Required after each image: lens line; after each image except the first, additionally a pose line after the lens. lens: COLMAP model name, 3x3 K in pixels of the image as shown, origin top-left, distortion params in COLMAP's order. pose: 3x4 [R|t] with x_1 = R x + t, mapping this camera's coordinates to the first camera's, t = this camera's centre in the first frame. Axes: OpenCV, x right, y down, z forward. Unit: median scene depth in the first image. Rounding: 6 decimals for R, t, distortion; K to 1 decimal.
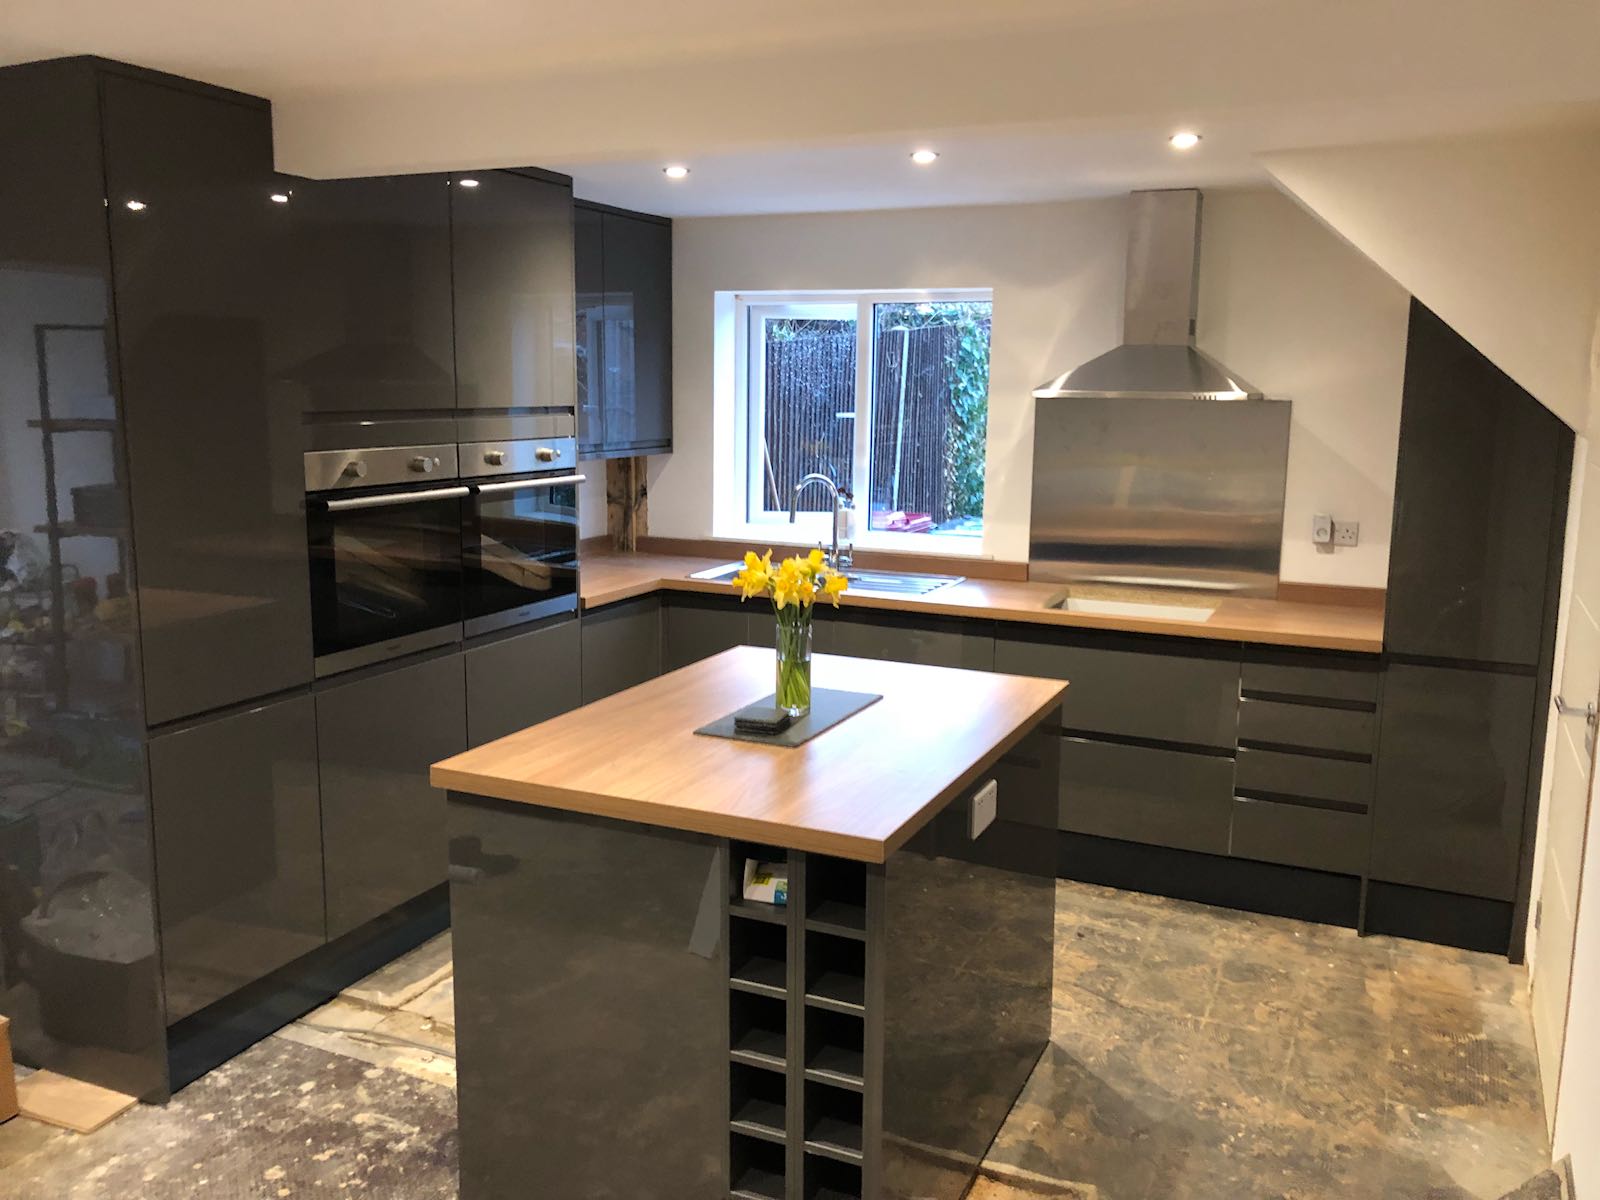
lens RADIAL K [[1318.0, 0, 825.6], [0, 1318.0, 592.2], [0, 0, 1]] dist [0.034288, -0.013167]
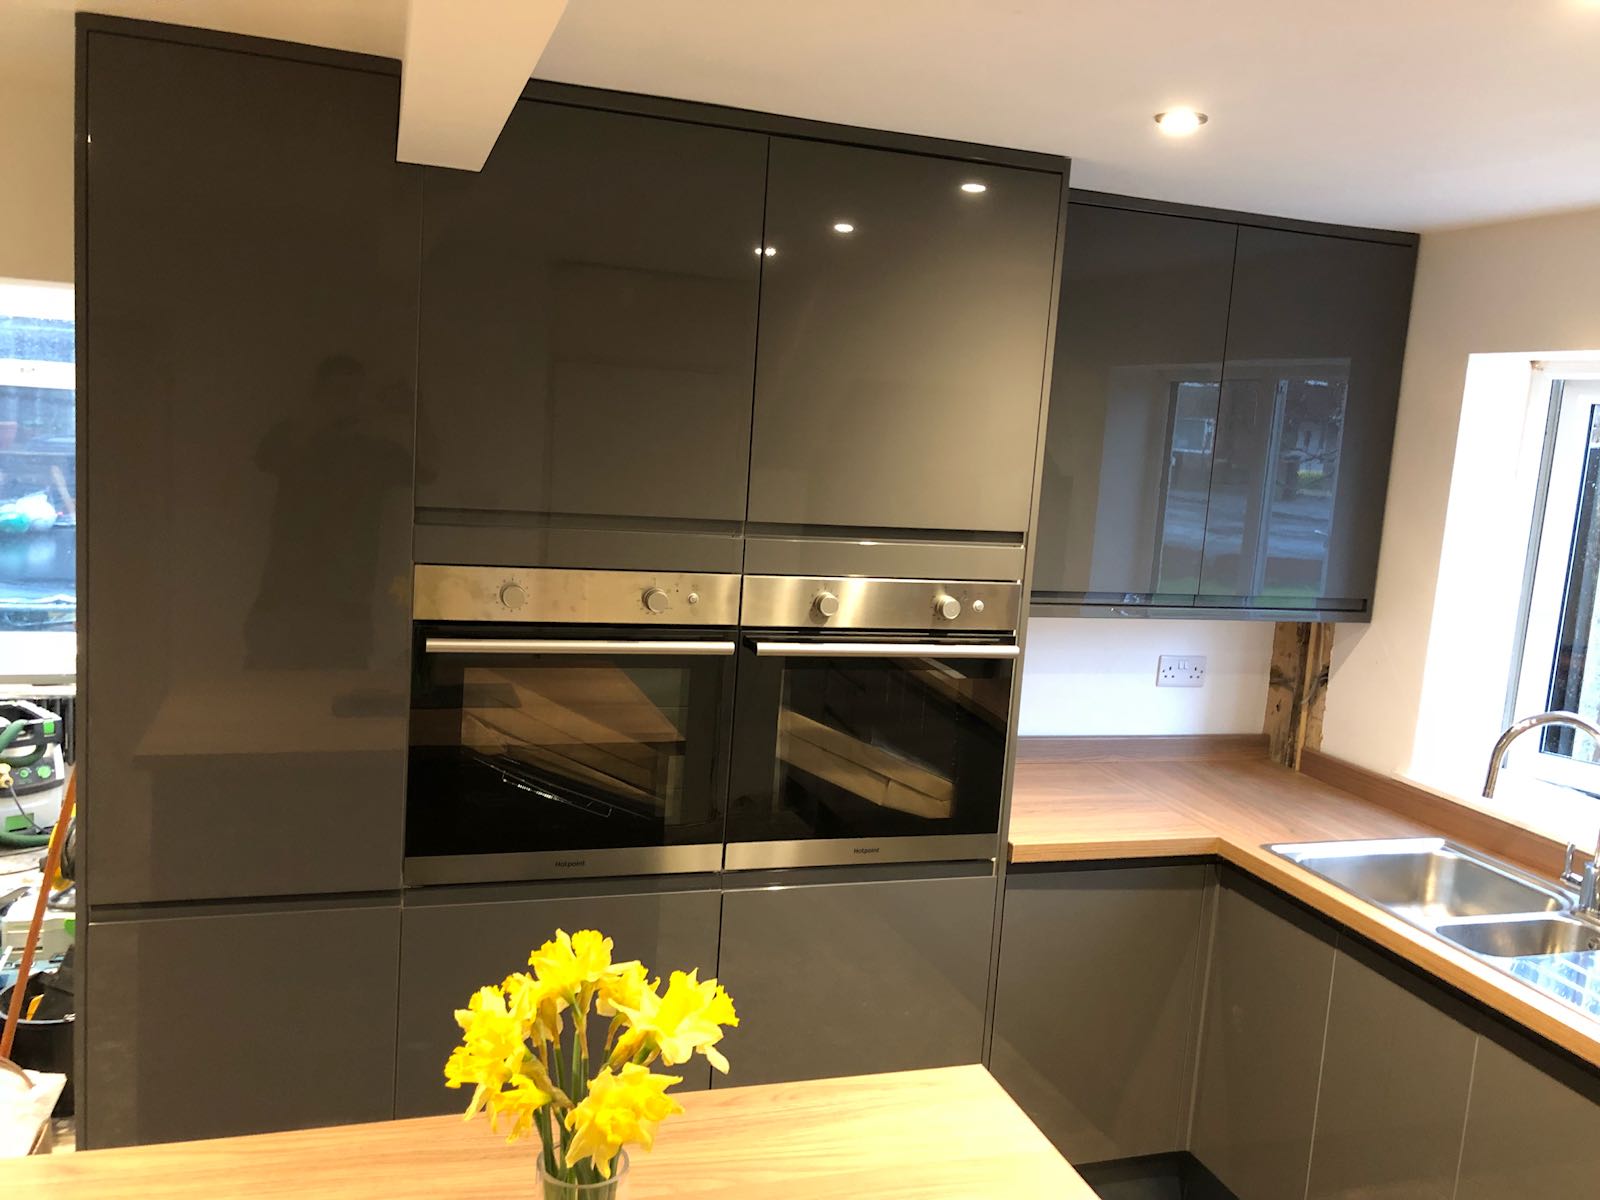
lens RADIAL K [[1318.0, 0, 825.6], [0, 1318.0, 592.2], [0, 0, 1]] dist [0.034288, -0.013167]
pose [[0.674010, 0.129946, -0.727203, 0.185859], [-0.177522, 0.984052, 0.011307, -0.101270], [0.717075, 0.121474, 0.686329, 0.505916]]
